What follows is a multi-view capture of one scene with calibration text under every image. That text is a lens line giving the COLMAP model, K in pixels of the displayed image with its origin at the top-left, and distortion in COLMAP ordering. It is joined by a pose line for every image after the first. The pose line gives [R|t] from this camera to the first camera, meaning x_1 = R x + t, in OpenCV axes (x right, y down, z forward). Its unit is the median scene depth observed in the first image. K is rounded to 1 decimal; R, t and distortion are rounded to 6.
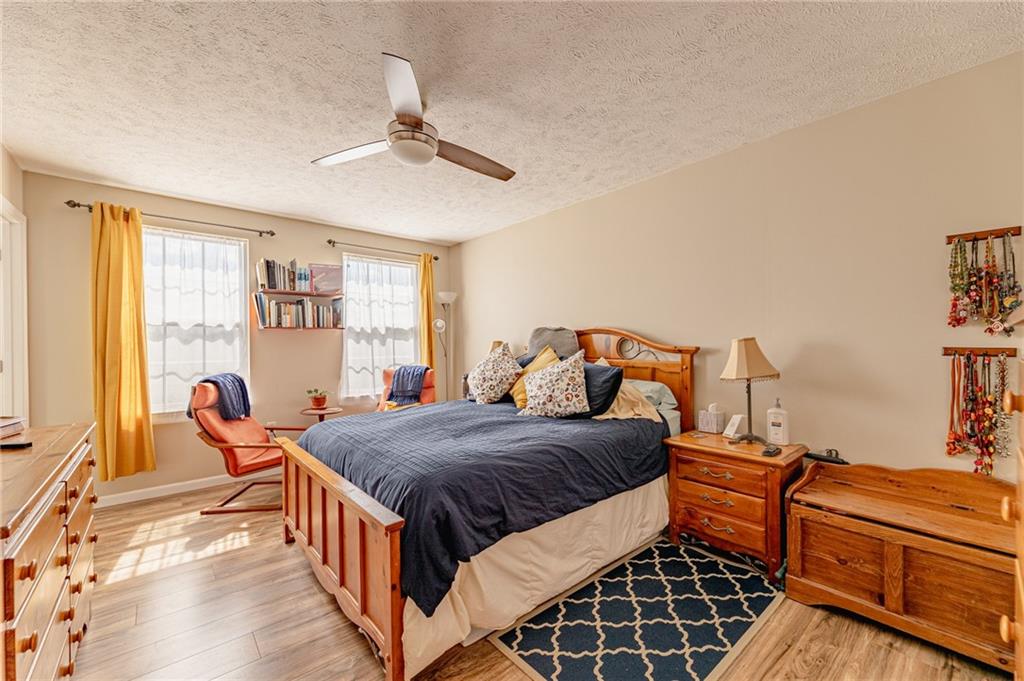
lens RADIAL K [[412.1, 0, 511.2], [0, 412.1, 344.2], [0, 0, 1]] dist [0.001737, 0.000027]
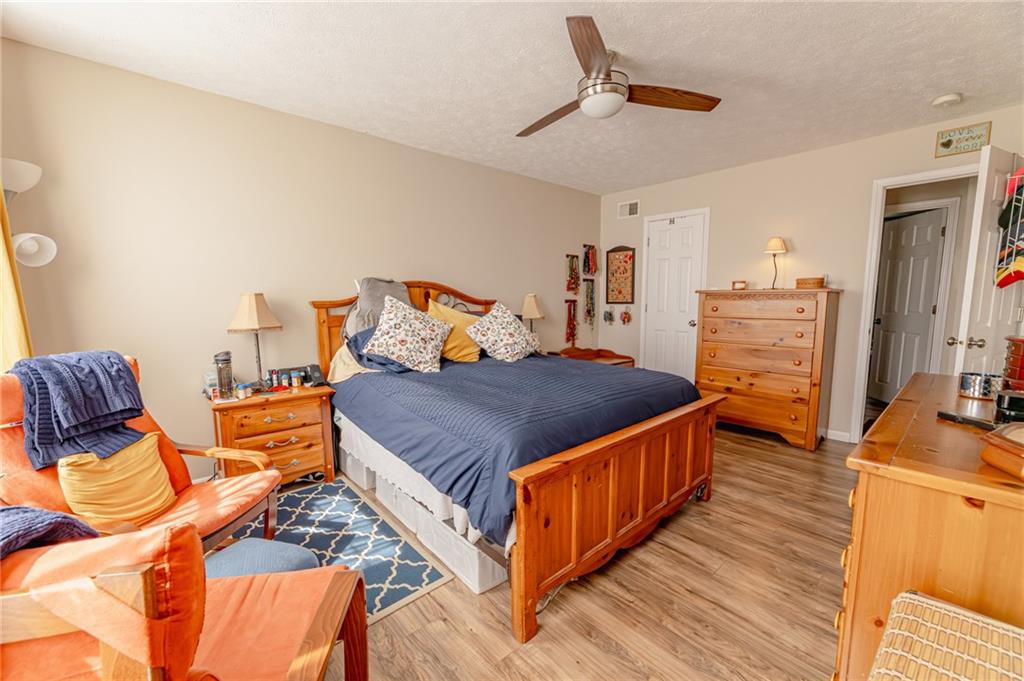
lens RADIAL K [[412.1, 0, 512.1], [0, 412.1, 345.5], [0, 0, 1]] dist [0.001737, 0.000027]
pose [[-0.035994, -0.104817, 0.993840, -1.404186], [0.000567, 0.994482, 0.104906, 0.020836], [-0.999352, 0.004340, -0.035736, 1.389312]]
